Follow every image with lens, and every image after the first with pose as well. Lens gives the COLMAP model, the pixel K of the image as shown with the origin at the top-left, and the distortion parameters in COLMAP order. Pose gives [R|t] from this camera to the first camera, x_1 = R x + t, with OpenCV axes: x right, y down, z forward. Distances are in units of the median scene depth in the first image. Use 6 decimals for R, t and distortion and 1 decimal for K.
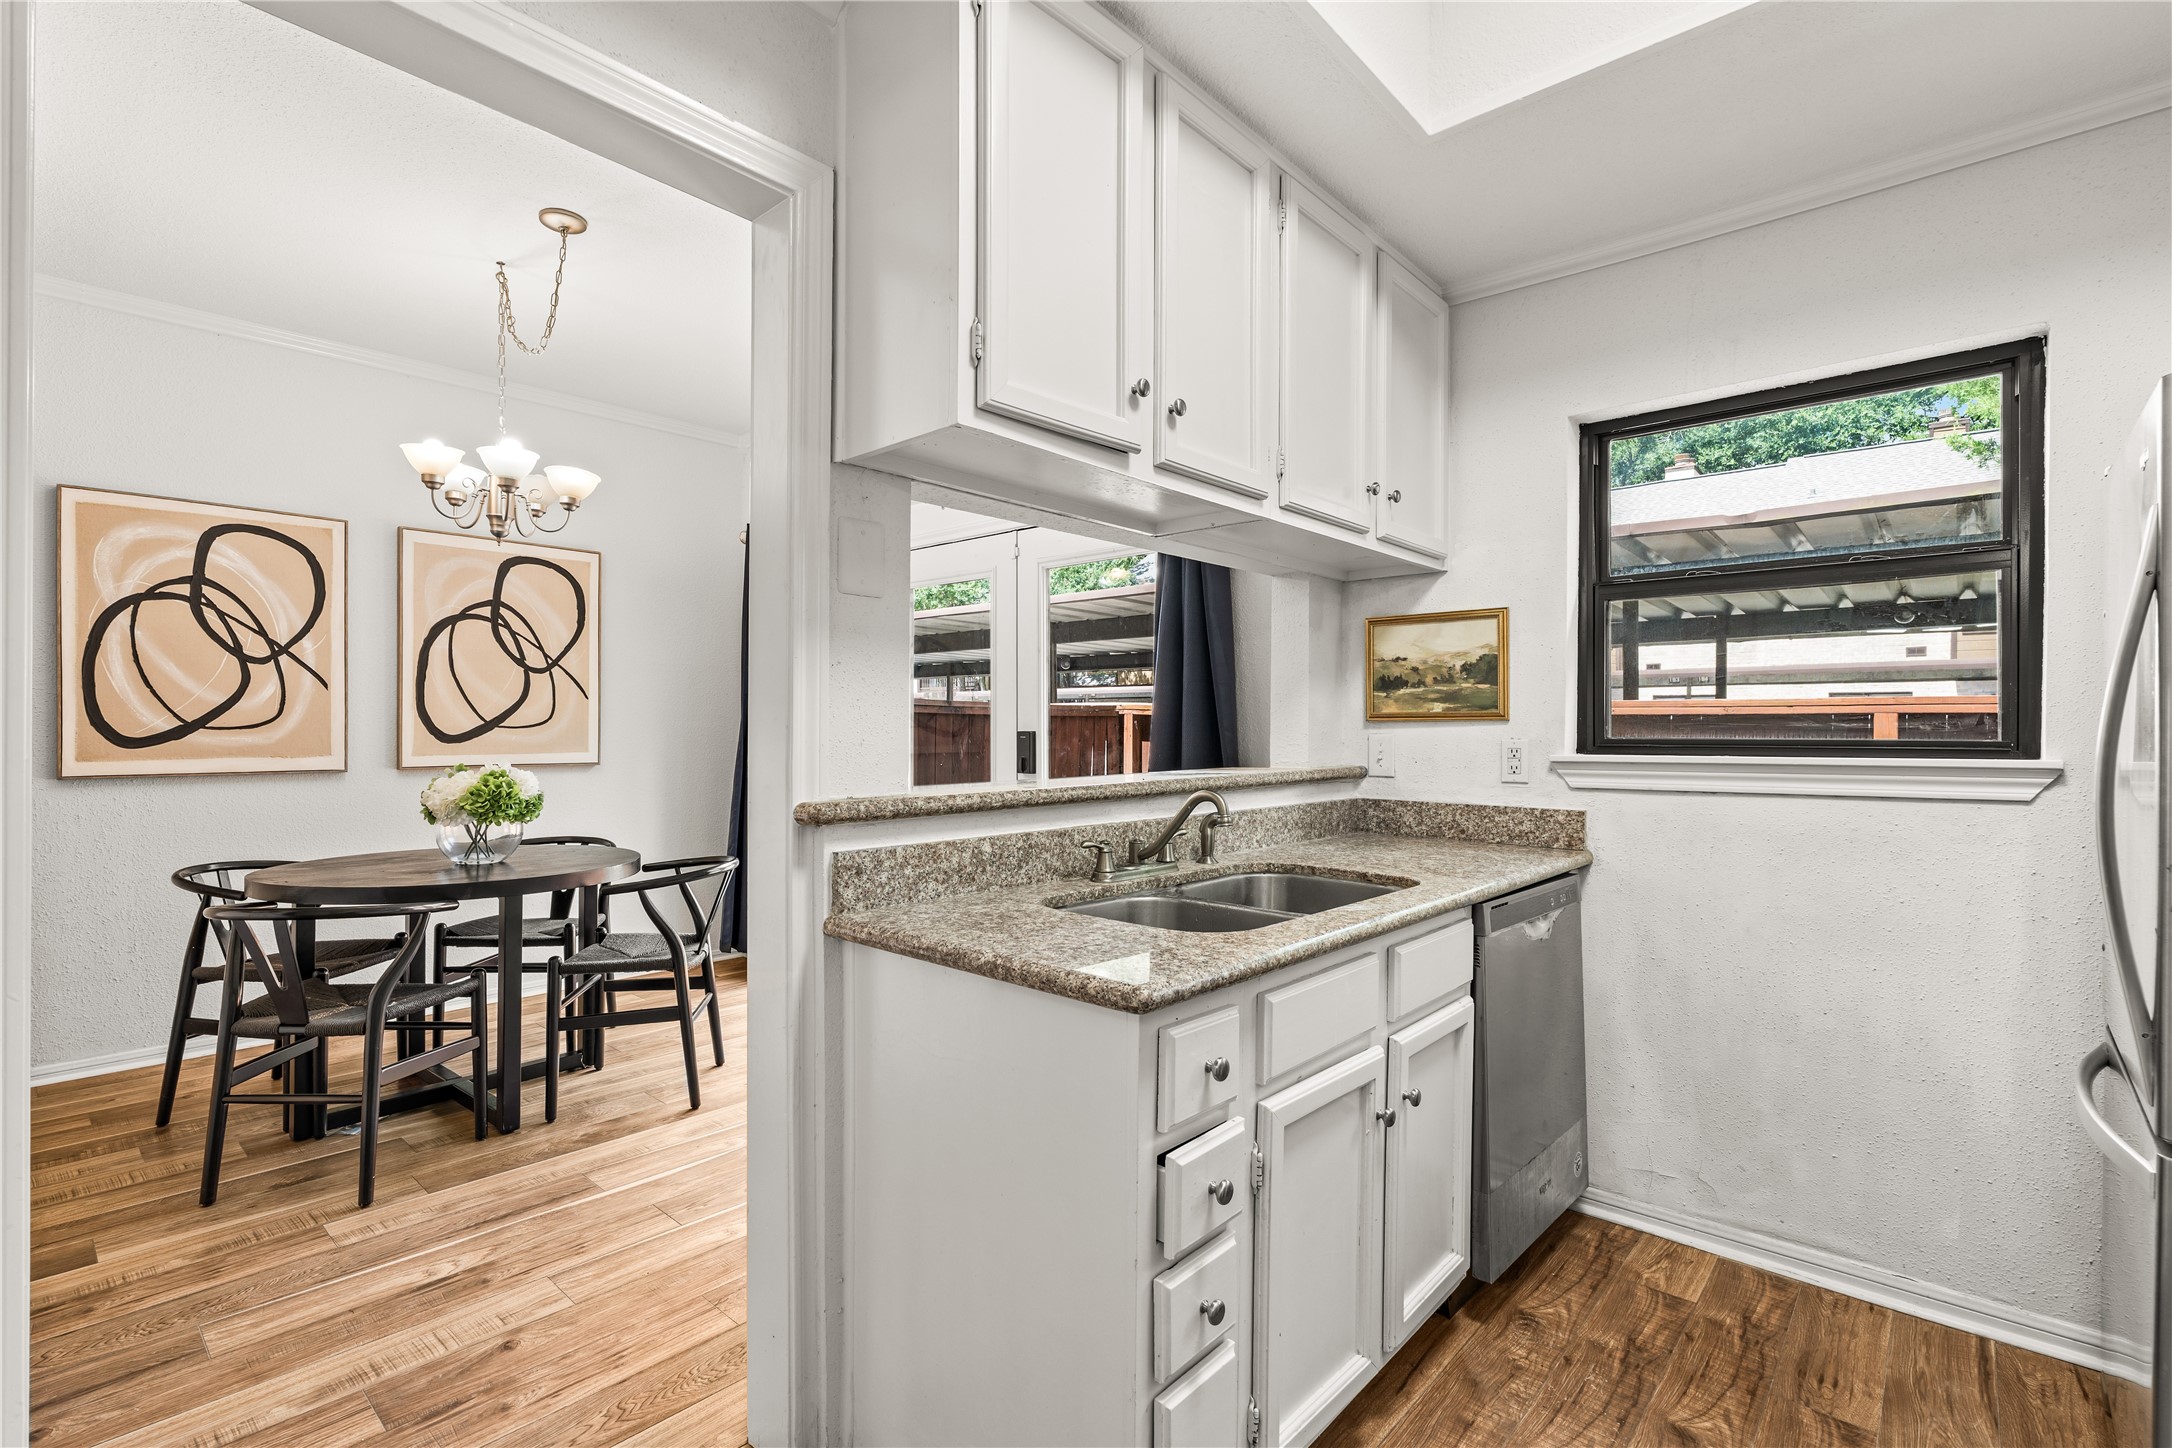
lens RADIAL K [[980.8, 0, 1078.7], [0, 980.8, 735.5], [0, 0, 1]] dist [-0.002884, 0.001609]
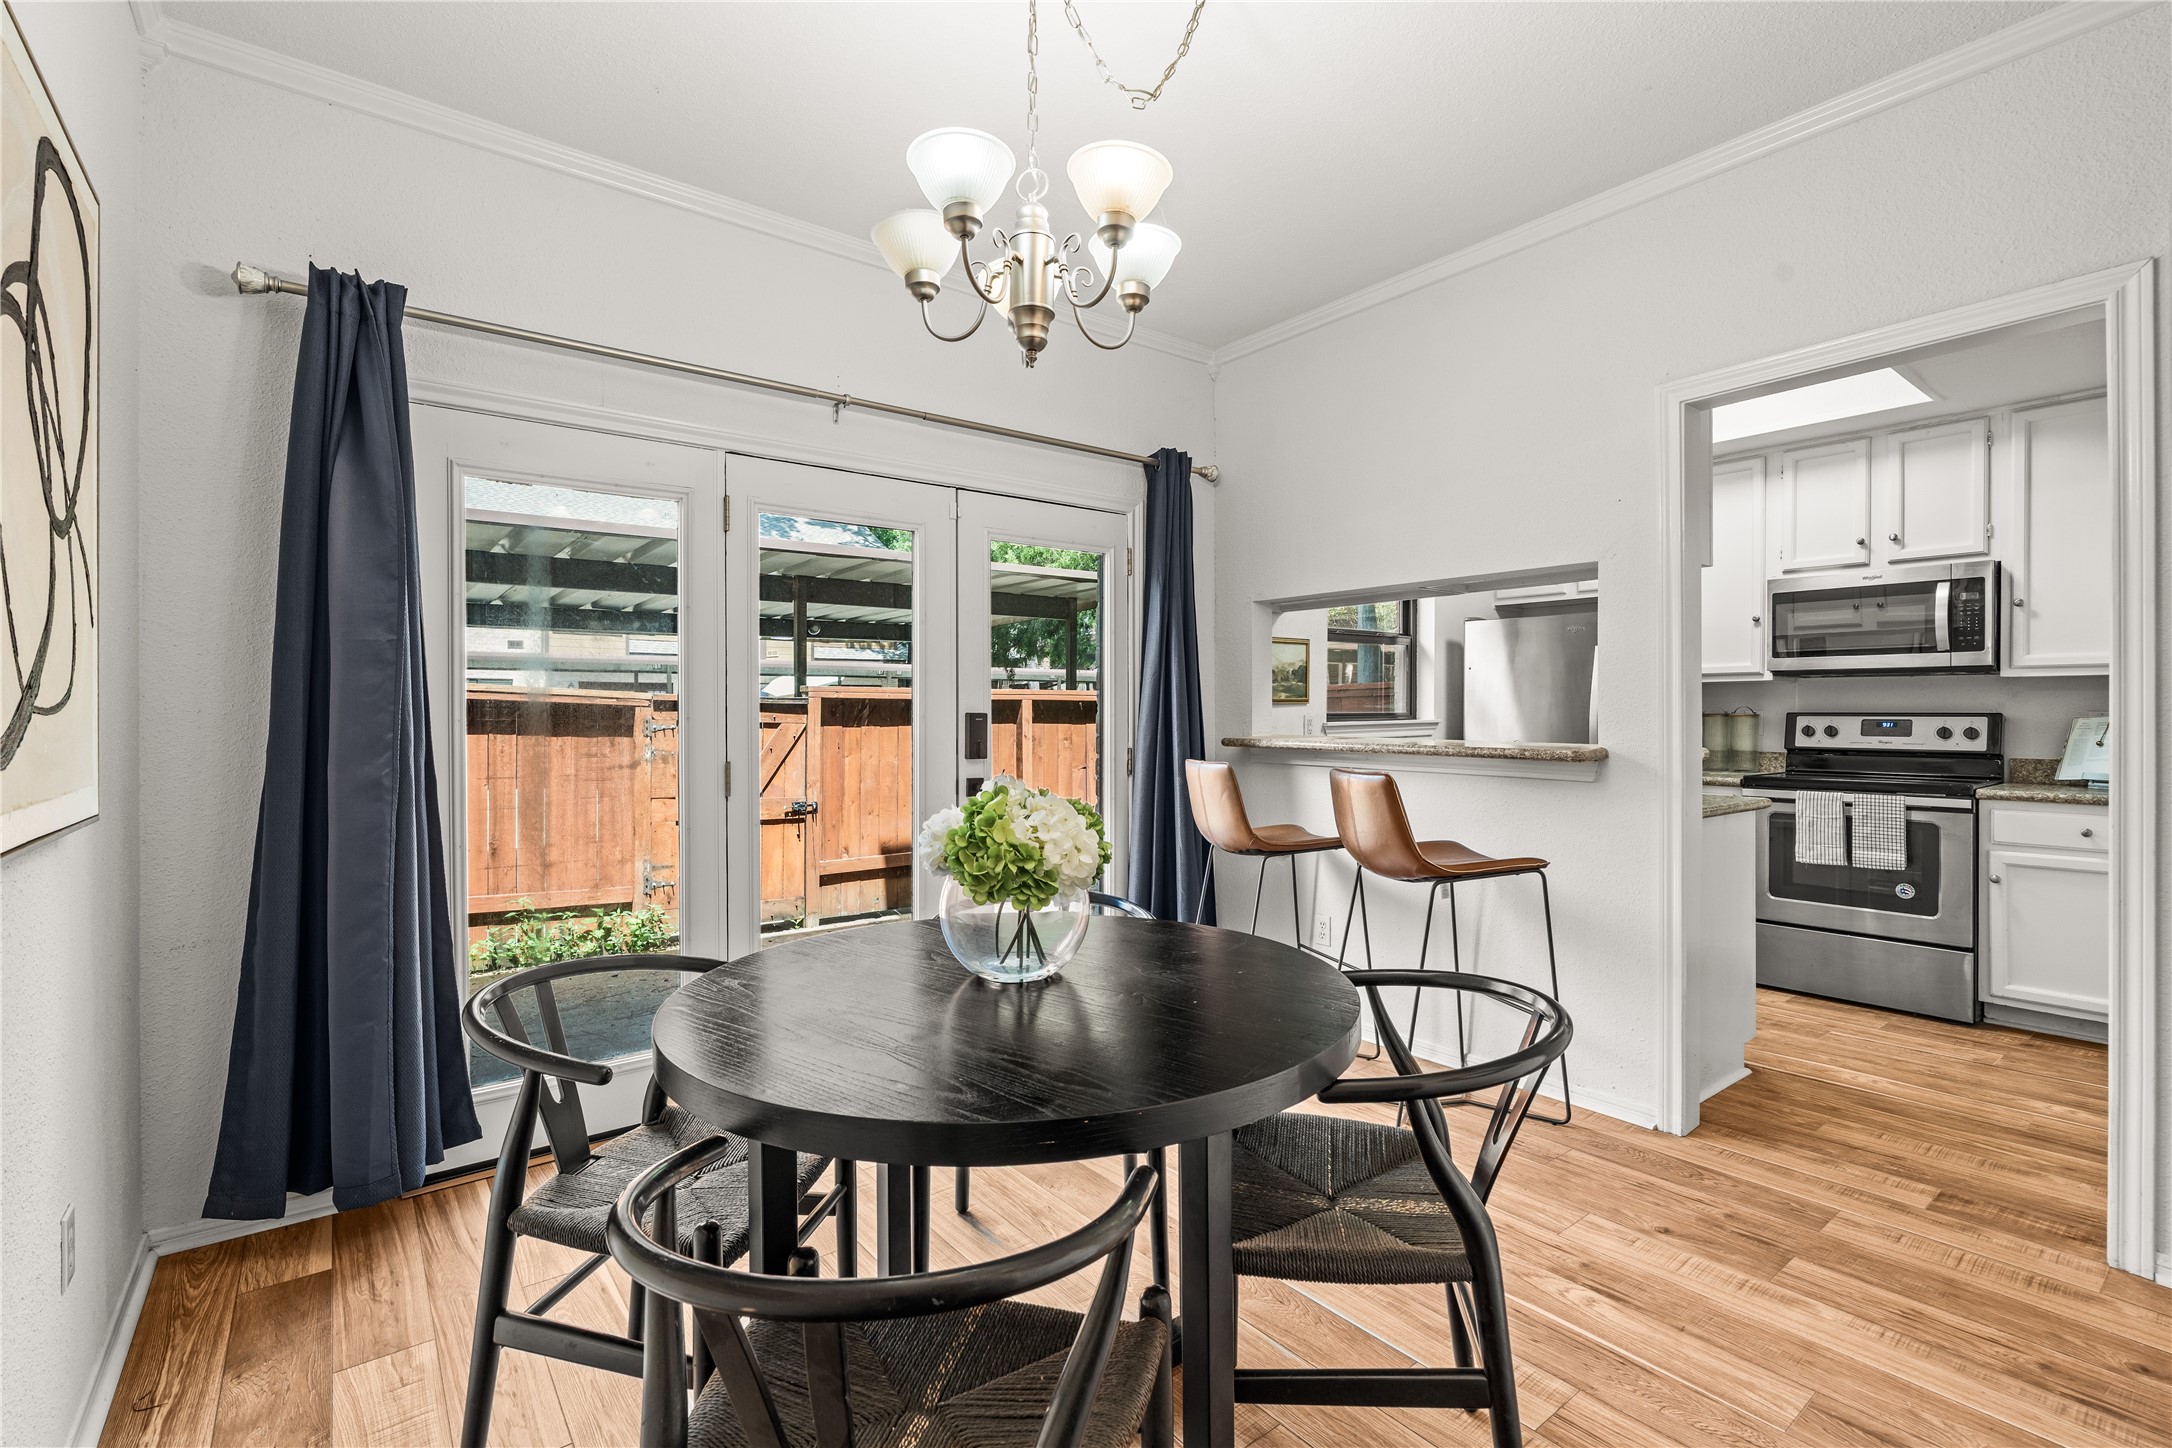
lens RADIAL K [[980.8, 0, 1091.4], [0, 980.8, 717.0], [0, 0, 1]] dist [-0.002884, 0.001609]
pose [[0.174555, -0.006684, 0.984625, -1.659529], [0.007758, 0.999955, 0.005412, -0.004474], [-0.984617, 0.006694, 0.174599, 1.311874]]
